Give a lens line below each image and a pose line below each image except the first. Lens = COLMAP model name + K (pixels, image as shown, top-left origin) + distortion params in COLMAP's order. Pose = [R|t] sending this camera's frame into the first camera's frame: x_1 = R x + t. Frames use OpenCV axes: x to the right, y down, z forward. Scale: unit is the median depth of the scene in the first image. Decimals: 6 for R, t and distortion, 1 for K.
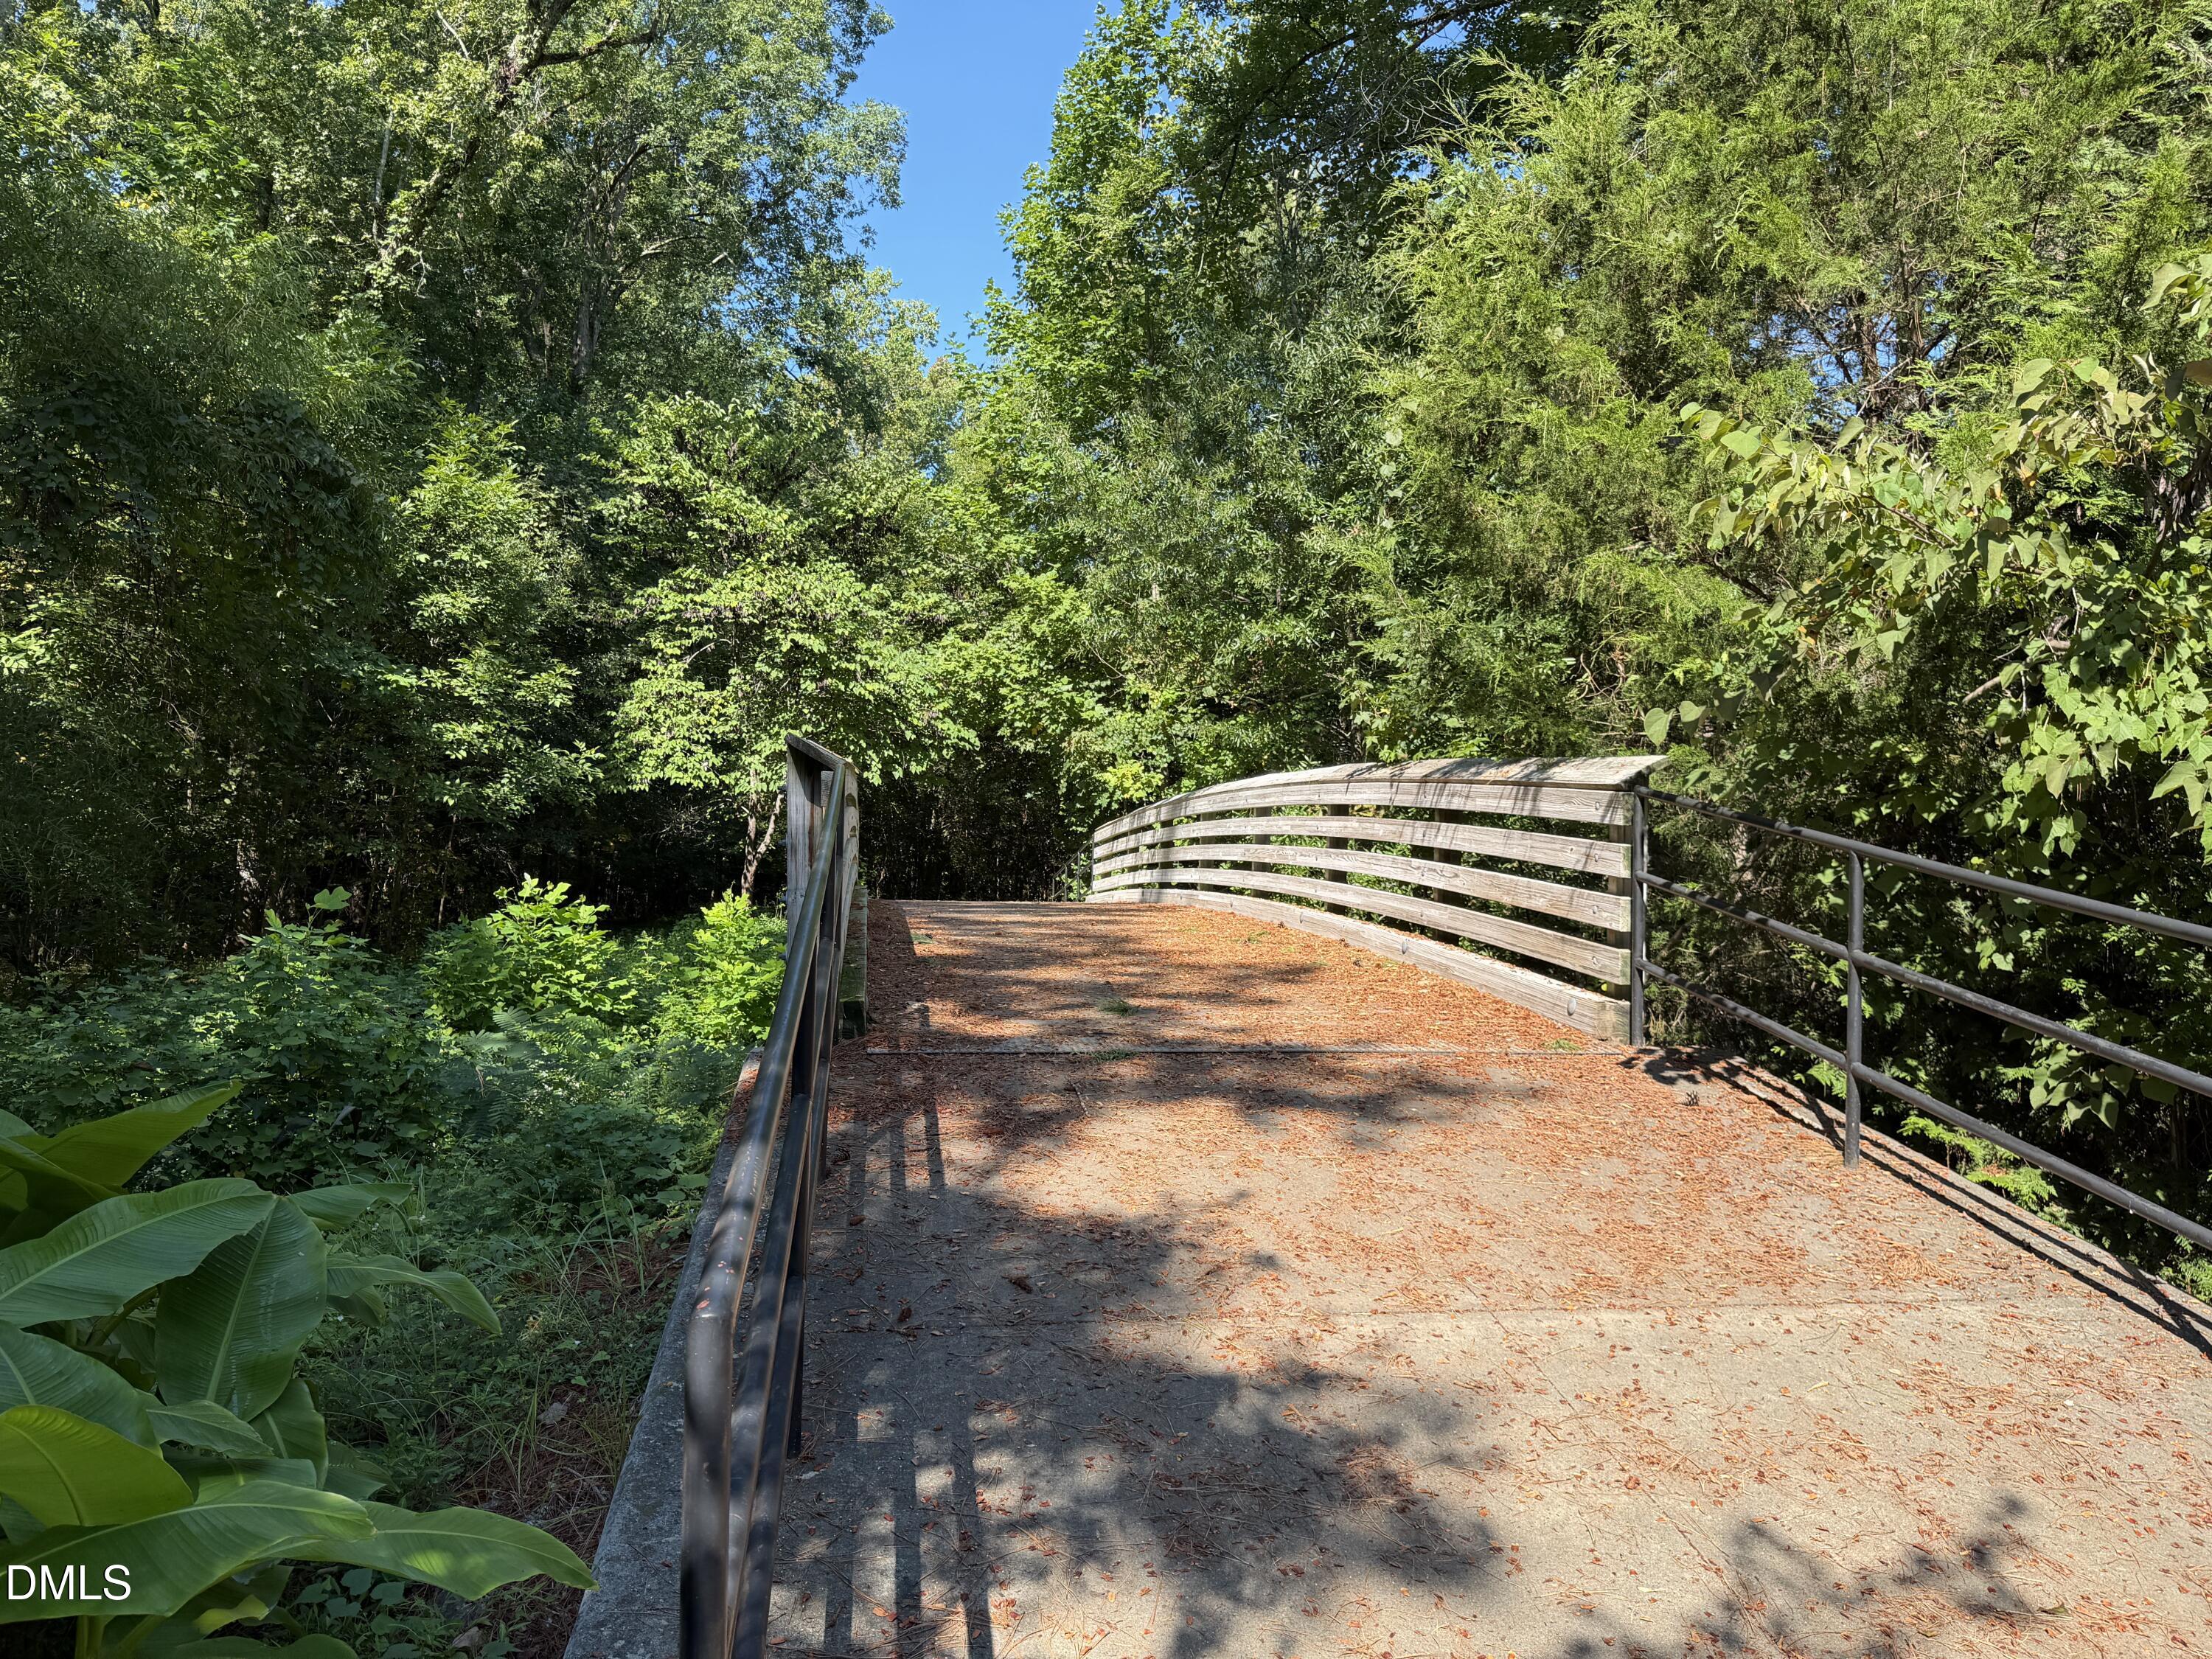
lens RADIAL K [[1563.5, 0, 1106.8], [0, 1563.5, 830.8], [0, 0, 1]] dist [0.110694, -0.133027]
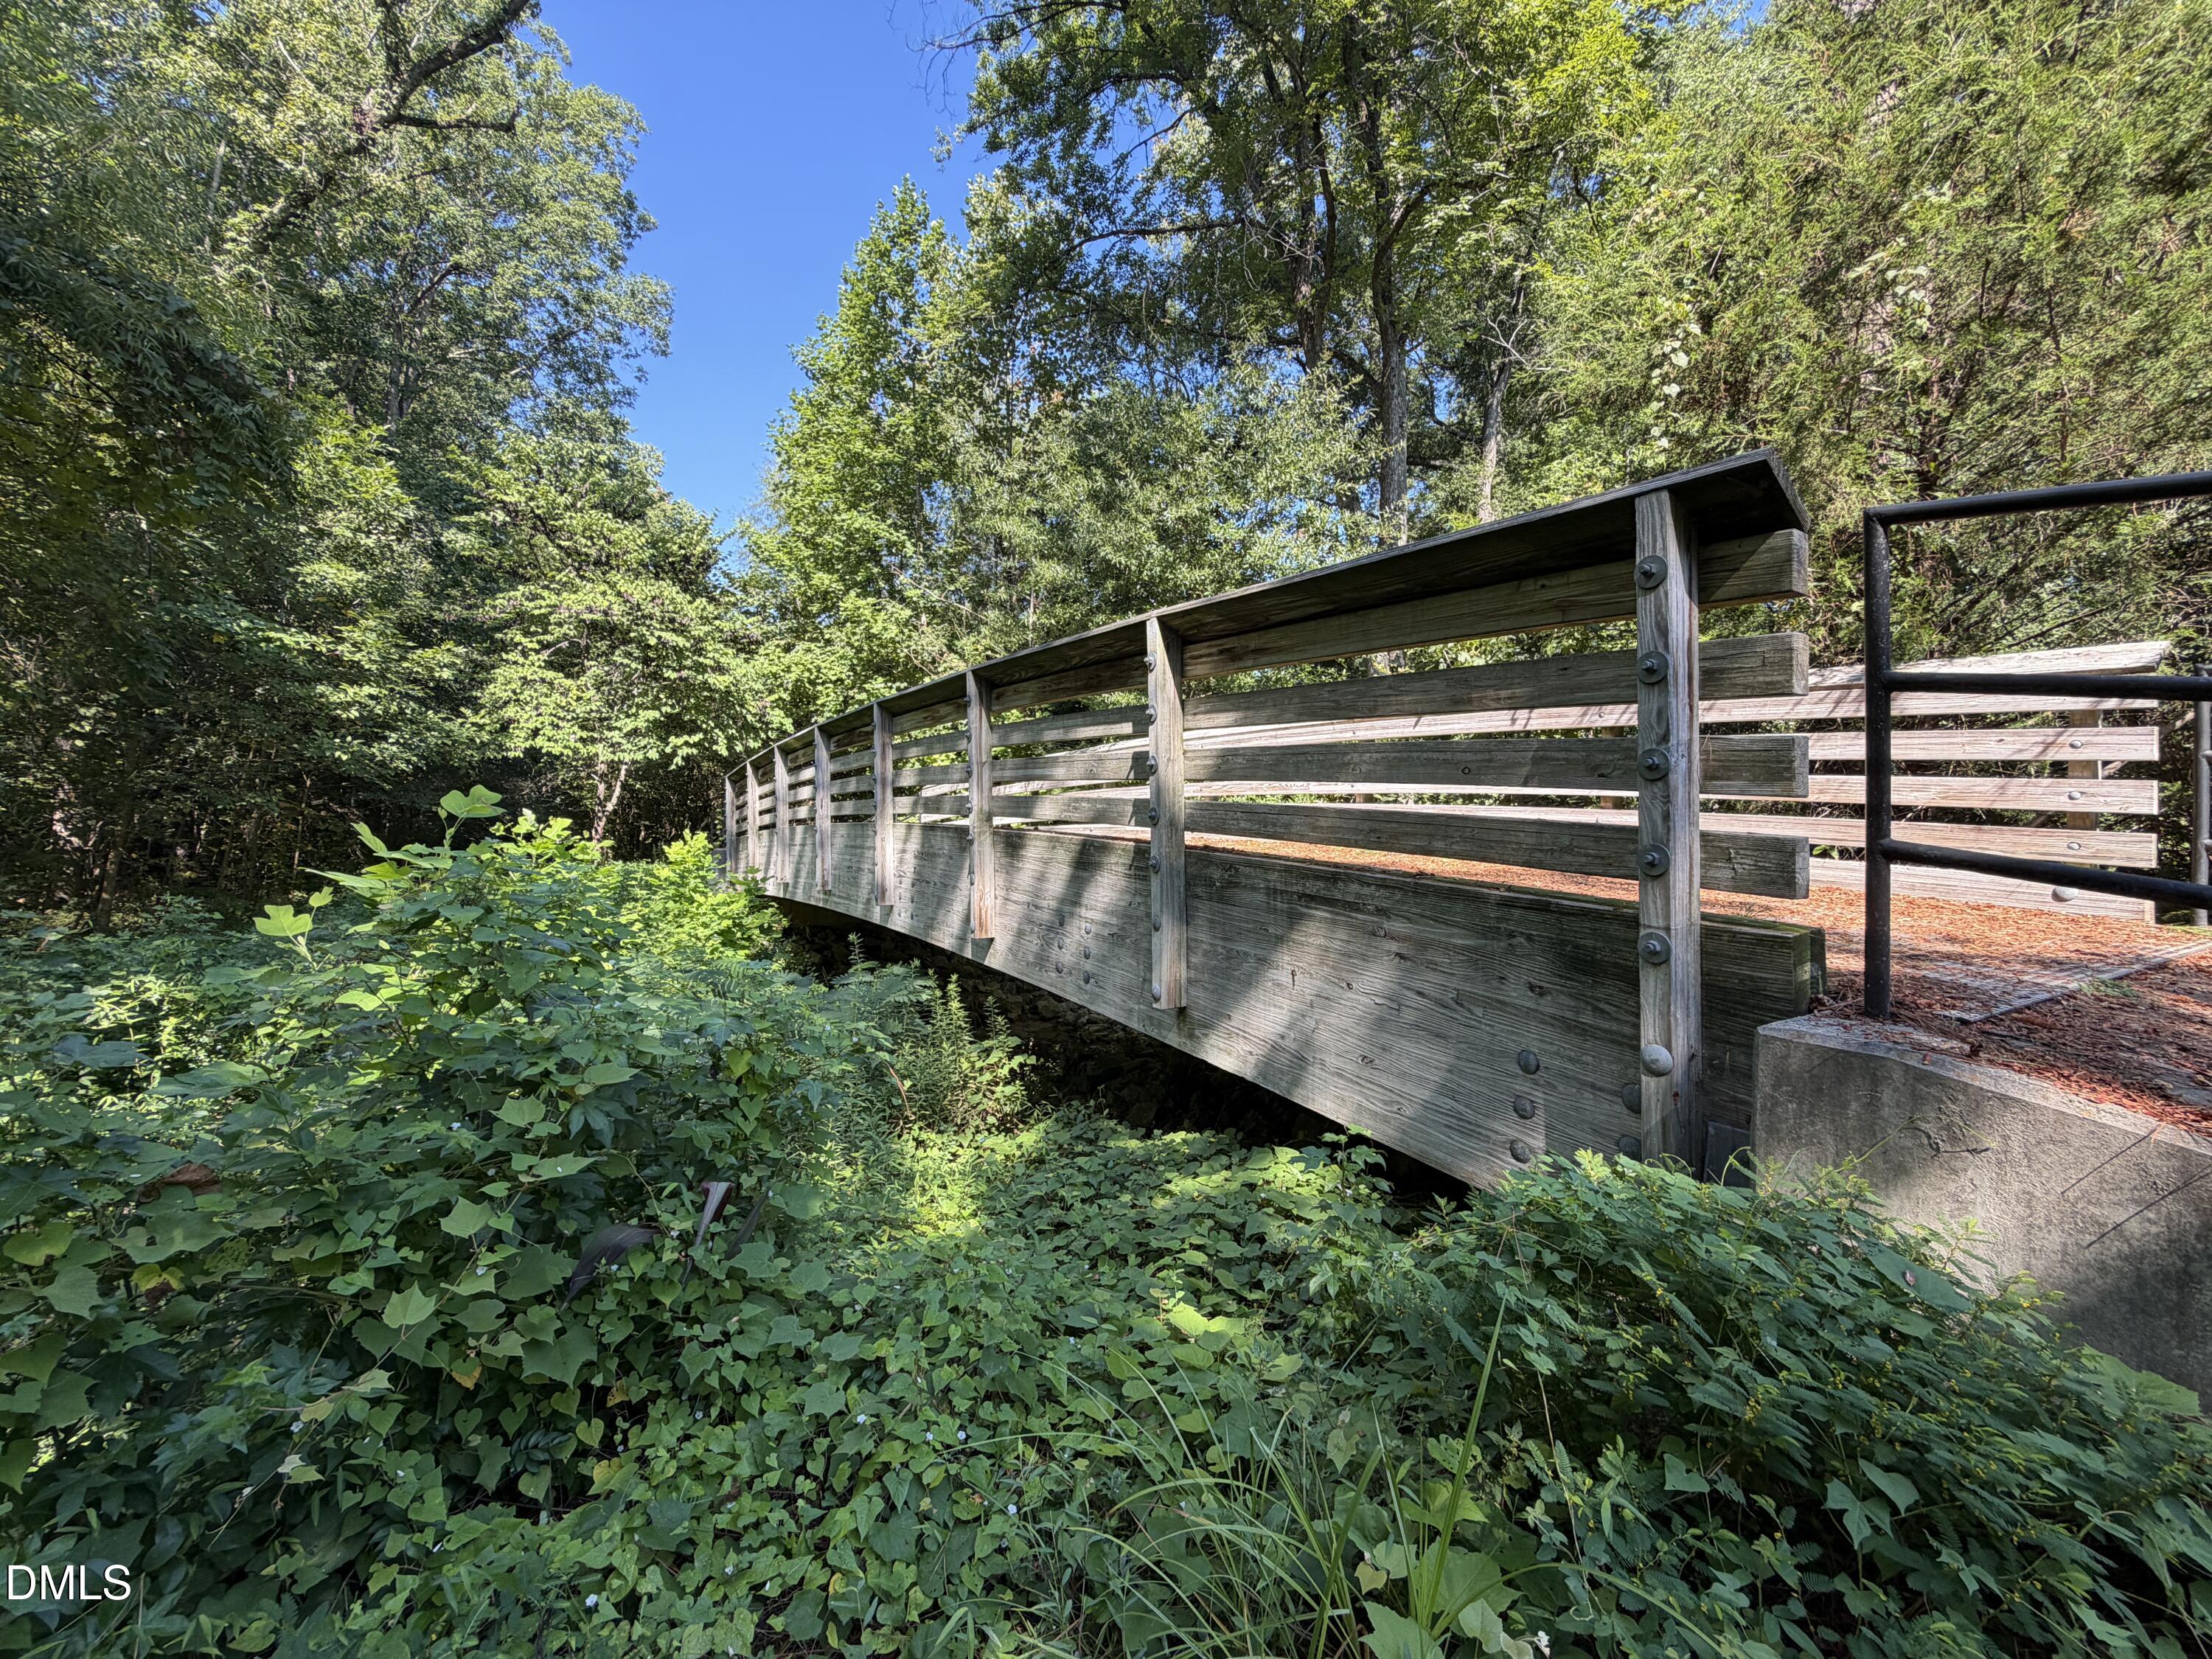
lens RADIAL K [[917.4, 0, 1114.3], [0, 917.4, 820.3], [0, 0, 1]] dist [0.020043, 0.000368]
pose [[0.933190, -0.012571, 0.359164, -0.119876], [0.007460, 0.999850, 0.015611, 0.014341], [-0.359306, -0.011889, 0.933144, 0.176370]]
